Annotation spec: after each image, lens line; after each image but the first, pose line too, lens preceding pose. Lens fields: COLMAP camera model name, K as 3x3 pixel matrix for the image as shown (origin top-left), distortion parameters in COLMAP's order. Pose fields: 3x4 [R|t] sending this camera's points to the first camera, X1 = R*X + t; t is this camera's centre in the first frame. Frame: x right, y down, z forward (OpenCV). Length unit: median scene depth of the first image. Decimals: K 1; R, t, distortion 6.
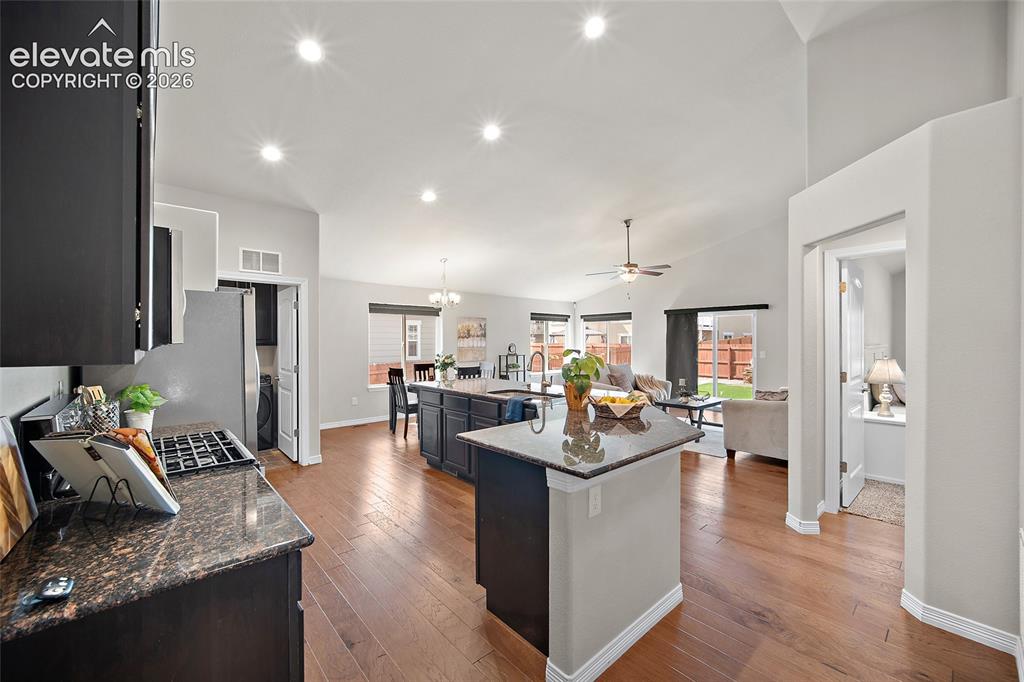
lens RADIAL K [[405.8, 0, 512.0], [0, 405.8, 341.0], [0, 0, 1]] dist [-0.000680, -0.000181]
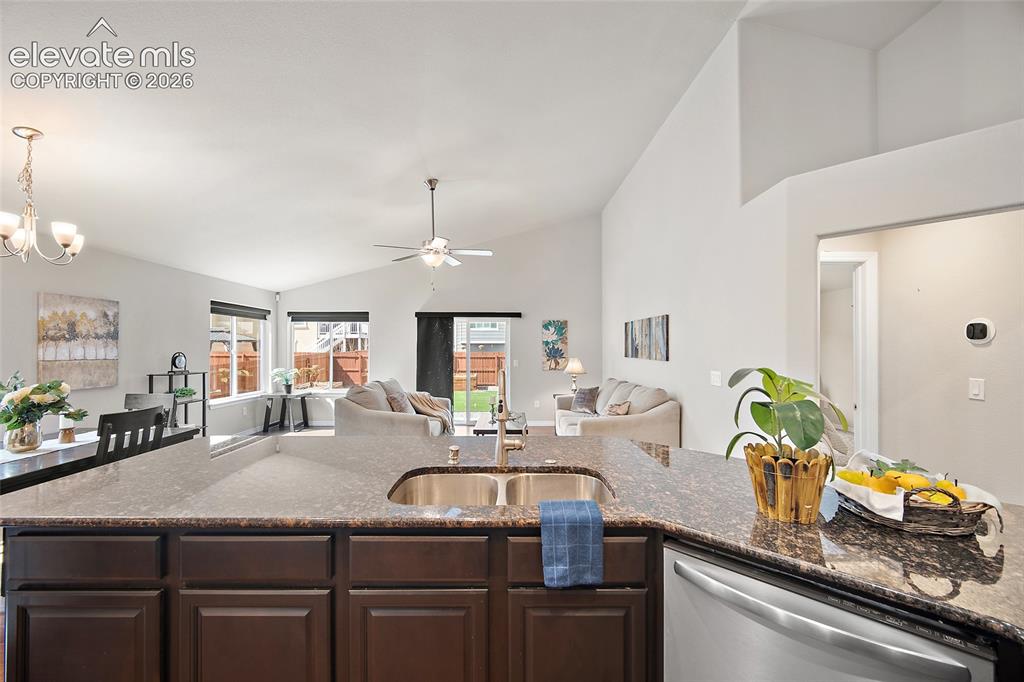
lens RADIAL K [[397.6, 0, 509.1], [0, 397.6, 347.2], [0, 0, 1]] dist [-0.001316, -0.000165]
pose [[0.667513, 0.008002, 0.744555, -0.108460], [-0.004331, 0.999967, -0.006863, 0.001284], [-0.744585, 0.001356, 0.667526, 0.321071]]
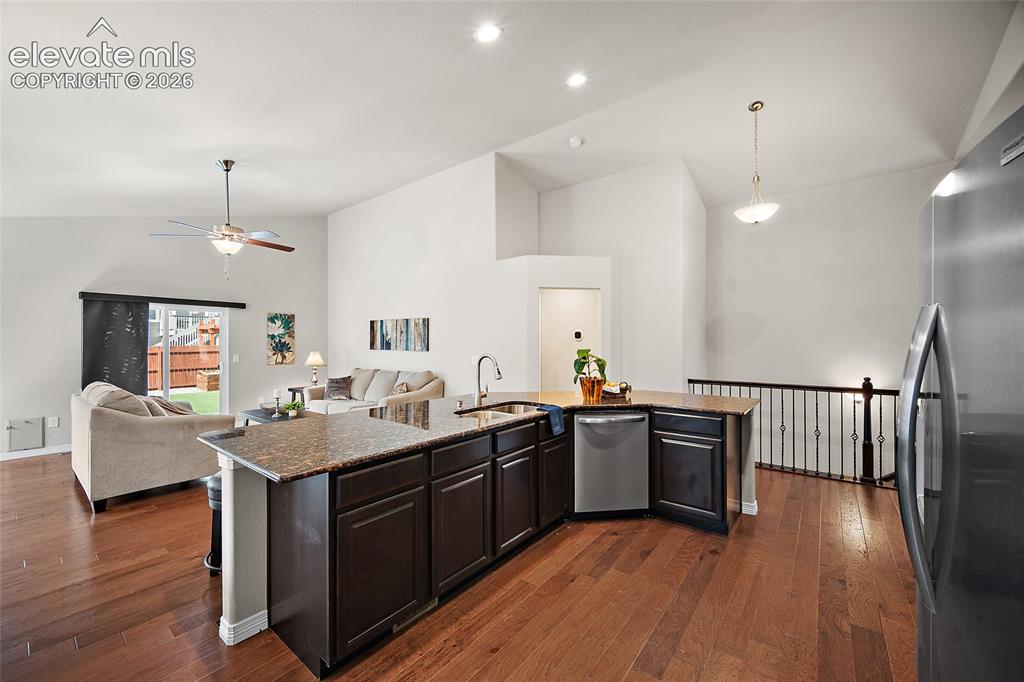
lens RADIAL K [[398.5, 0, 504.7], [0, 398.5, 339.9], [0, 0, 1]] dist [-0.000860, -0.000234]
pose [[-0.160140, 0.011613, 0.987026, -0.319799], [0.000055, 0.999931, -0.011756, 0.002749], [-0.987094, -0.001829, -0.160129, 0.489886]]
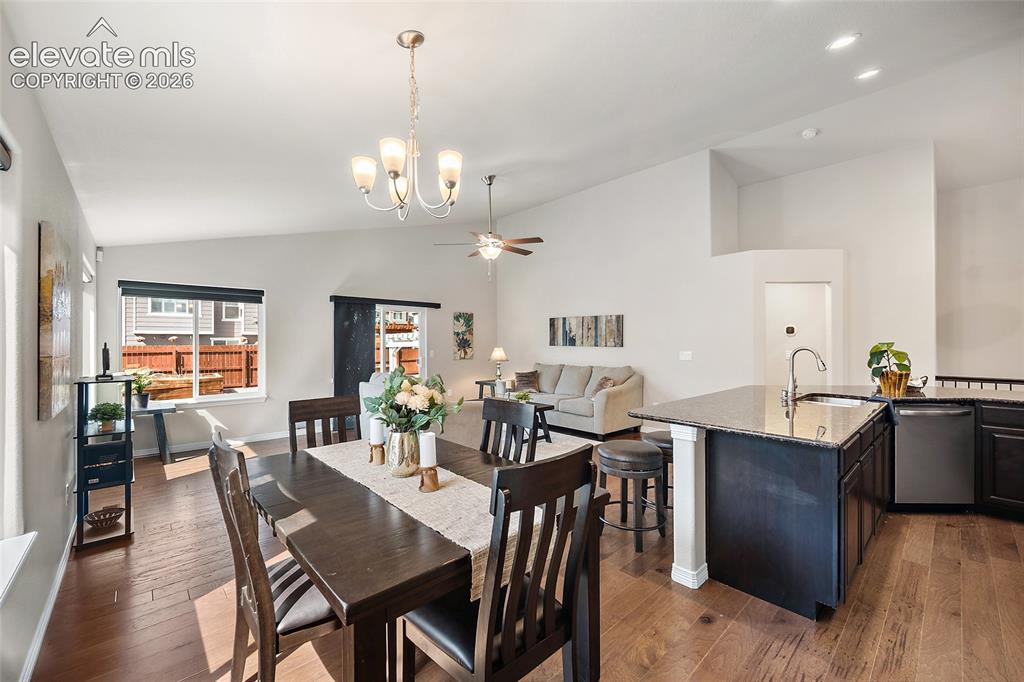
lens RADIAL K [[405.8, 0, 512.0], [0, 405.8, 341.0], [0, 0, 1]] dist [-0.000680, -0.000181]
pose [[-0.005636, 0.005165, 0.999971, -0.343328], [0.001220, 0.999986, -0.005159, 0.007223], [-0.999983, 0.001191, -0.005642, 0.720959]]
